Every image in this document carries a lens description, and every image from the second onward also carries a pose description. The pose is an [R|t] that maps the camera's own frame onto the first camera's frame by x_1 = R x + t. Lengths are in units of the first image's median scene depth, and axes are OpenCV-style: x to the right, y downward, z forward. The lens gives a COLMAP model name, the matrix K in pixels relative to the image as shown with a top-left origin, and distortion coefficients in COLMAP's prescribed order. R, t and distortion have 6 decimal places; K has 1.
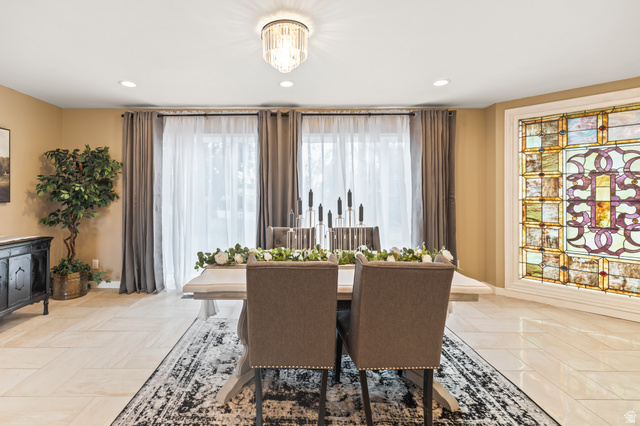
lens RADIAL K [[291.3, 0, 305.8], [0, 291.3, 200.0], [0, 0, 1]] dist [0.010599, -0.002471]
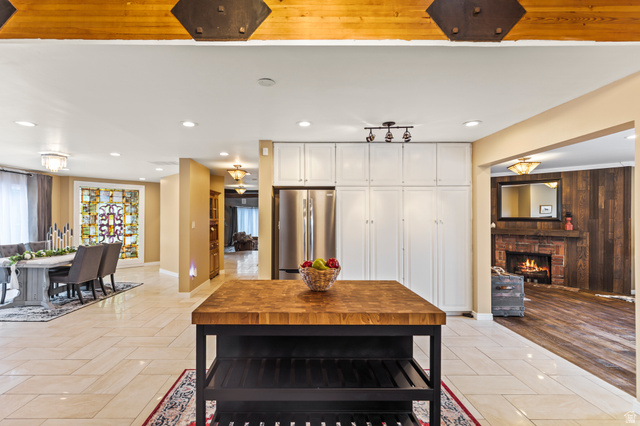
lens RADIAL K [[319.2, 0, 301.9], [0, 319.2, 216.3], [0, 0, 1]] dist [0.015277, 0.001116]
pose [[-0.014281, 0.006427, 0.999877, -1.746764], [0.012245, 0.999905, -0.006253, -0.033002], [-0.999823, 0.012154, -0.014358, -0.599337]]
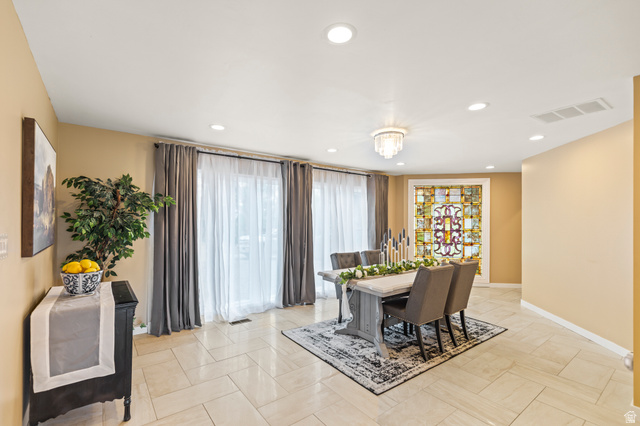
lens RADIAL K [[291.3, 0, 307.0], [0, 291.3, 220.0], [0, 0, 1]] dist [0.010599, -0.002471]
pose [[0.798720, 0.005922, 0.601673, -0.978985], [0.002911, 0.999902, -0.013706, -0.044401], [-0.601695, 0.012699, 0.798625, -0.042952]]
